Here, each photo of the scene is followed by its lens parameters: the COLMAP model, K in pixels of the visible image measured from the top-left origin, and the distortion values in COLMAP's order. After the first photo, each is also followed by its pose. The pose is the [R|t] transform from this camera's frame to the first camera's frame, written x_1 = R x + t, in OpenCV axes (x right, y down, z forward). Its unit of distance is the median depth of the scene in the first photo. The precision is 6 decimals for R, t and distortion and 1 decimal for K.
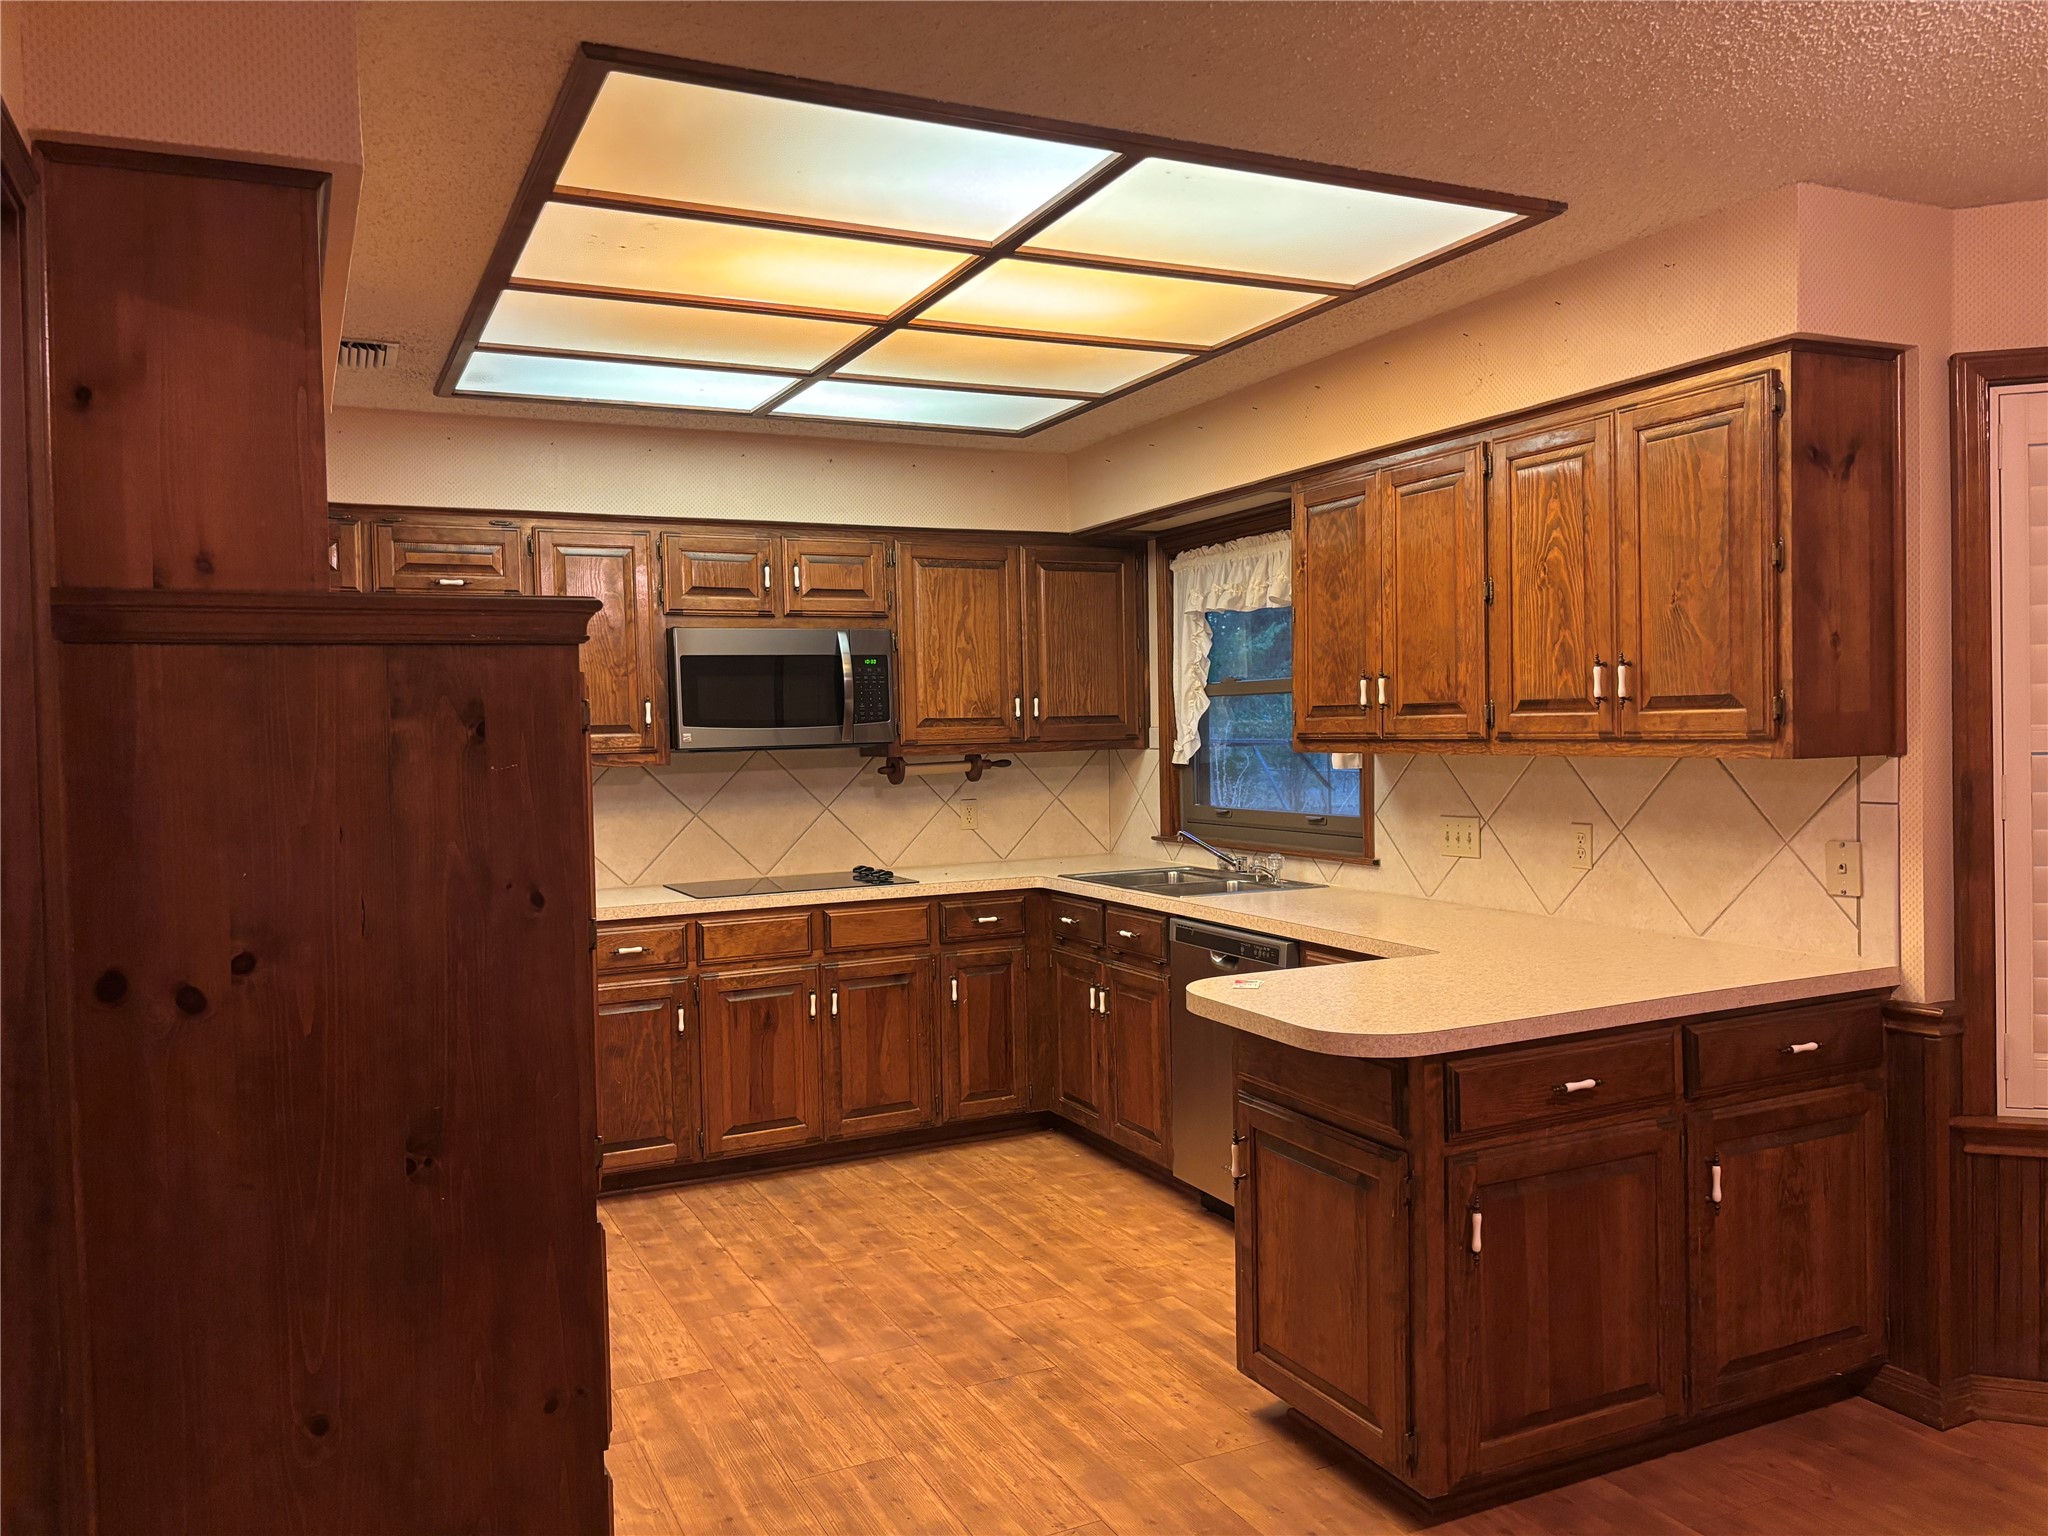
lens RADIAL K [[1545.4, 0, 1030.1], [0, 1545.4, 778.9], [0, 0, 1]] dist [0.067479, -0.020933]
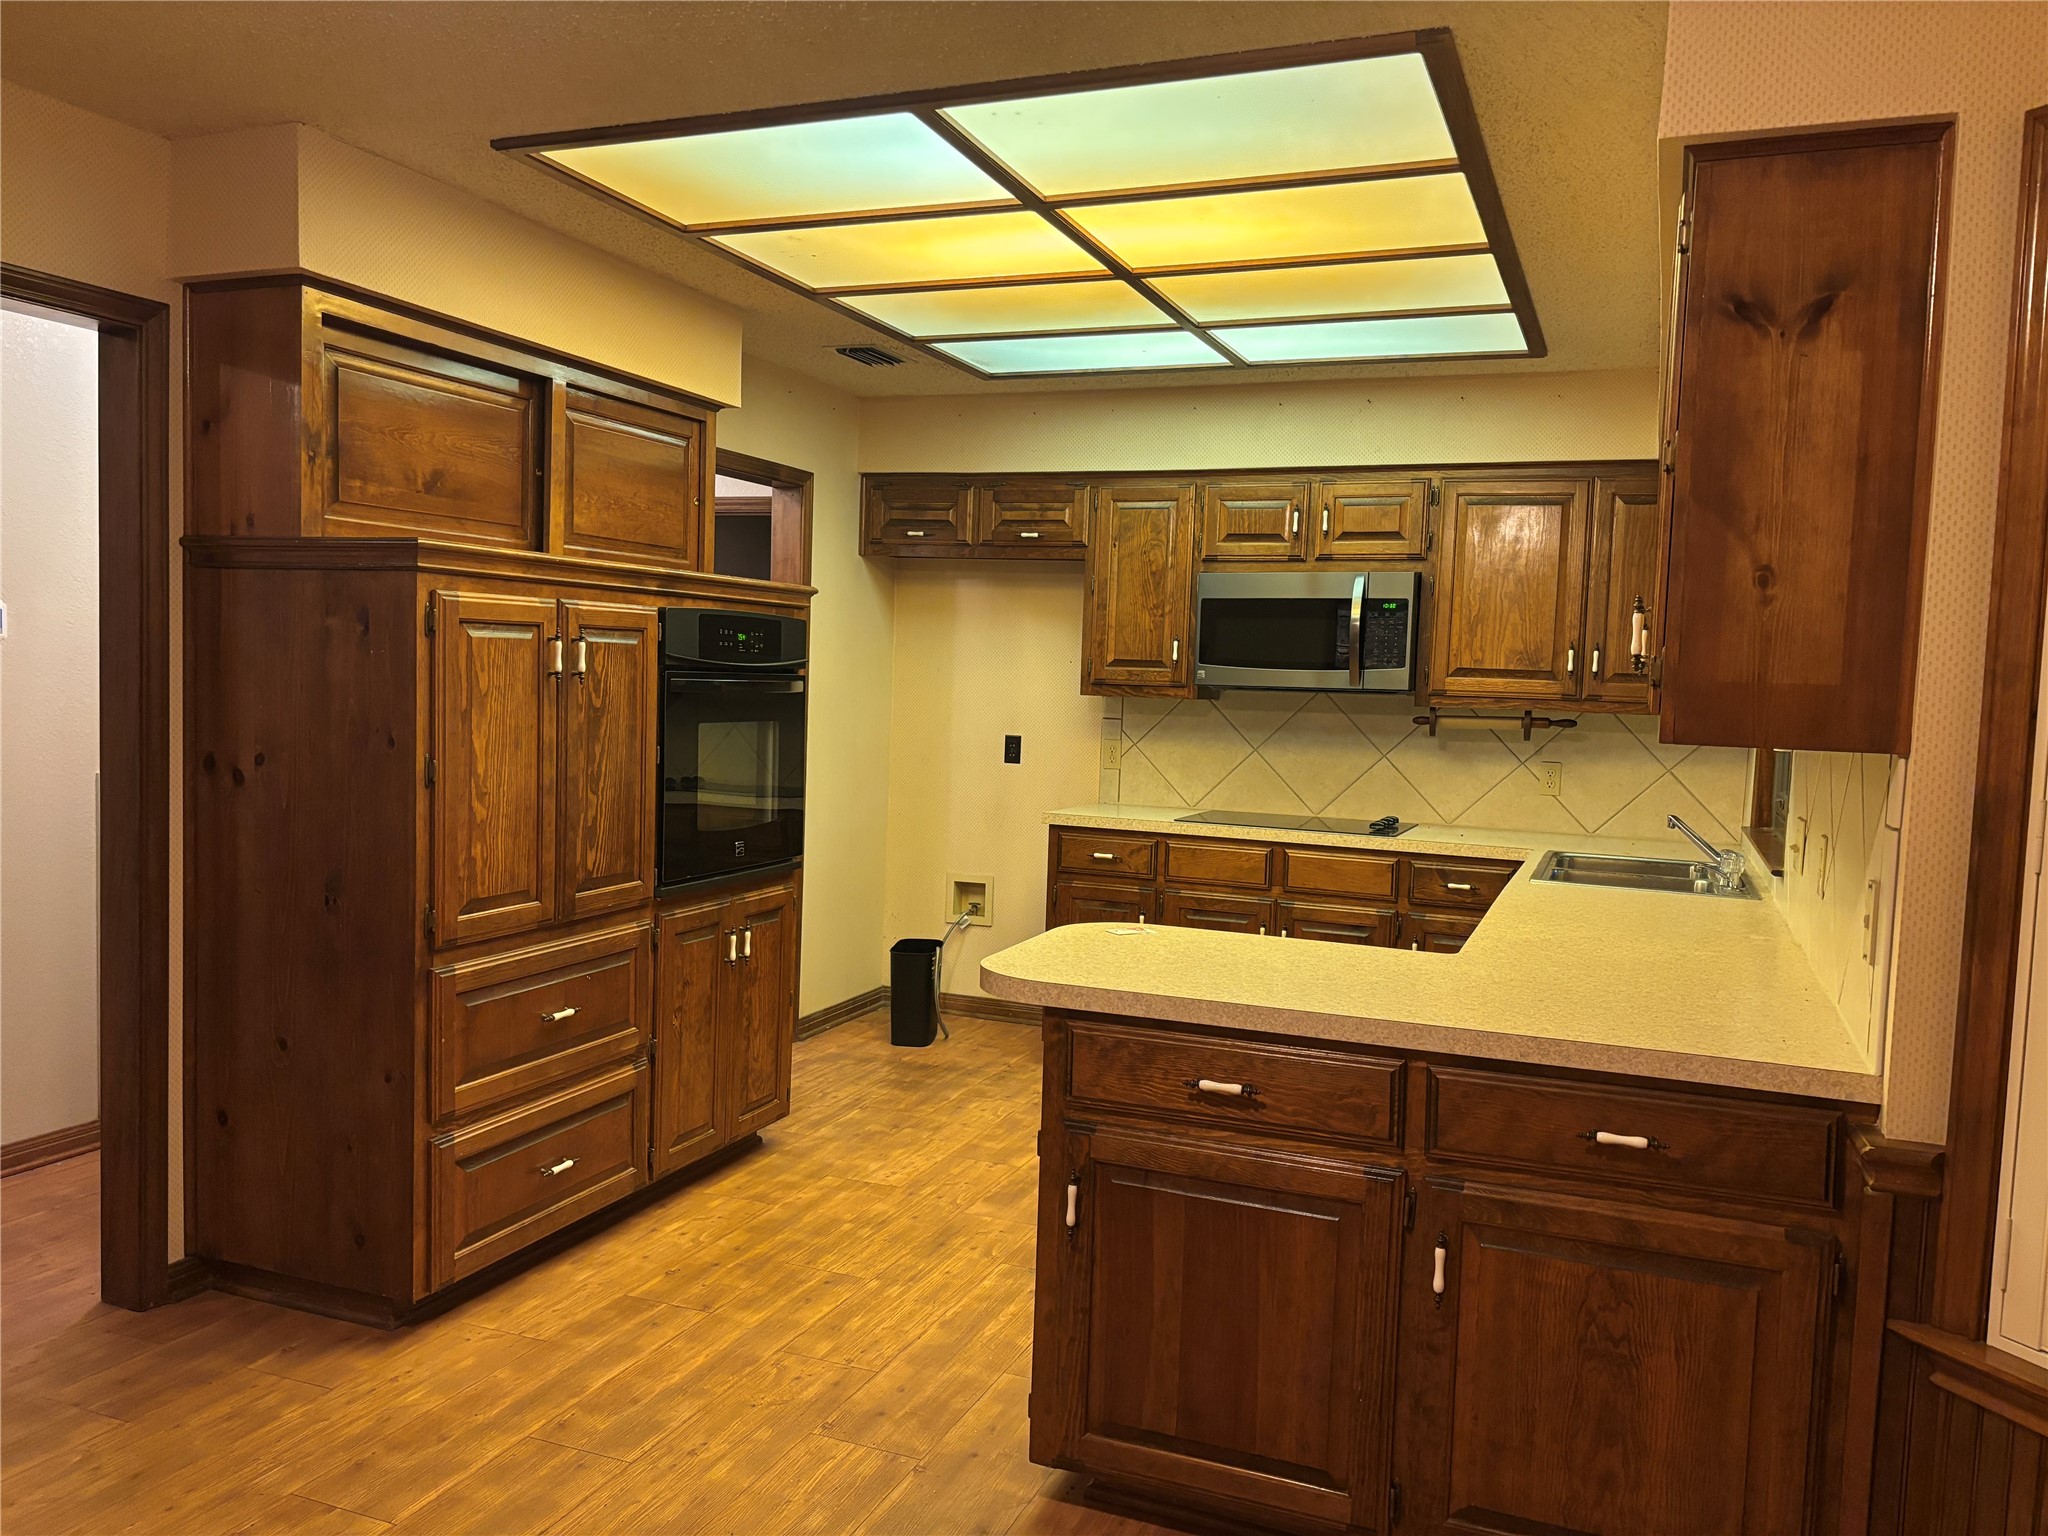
lens RADIAL K [[1545.4, 0, 1027.1], [0, 1545.4, 772.8], [0, 0, 1]] dist [0.067479, -0.020933]
pose [[0.669479, 0.094726, -0.736766, 0.687652], [-0.077022, 0.995342, 0.057983, -0.015275], [0.738827, 0.017929, 0.673657, 0.255096]]
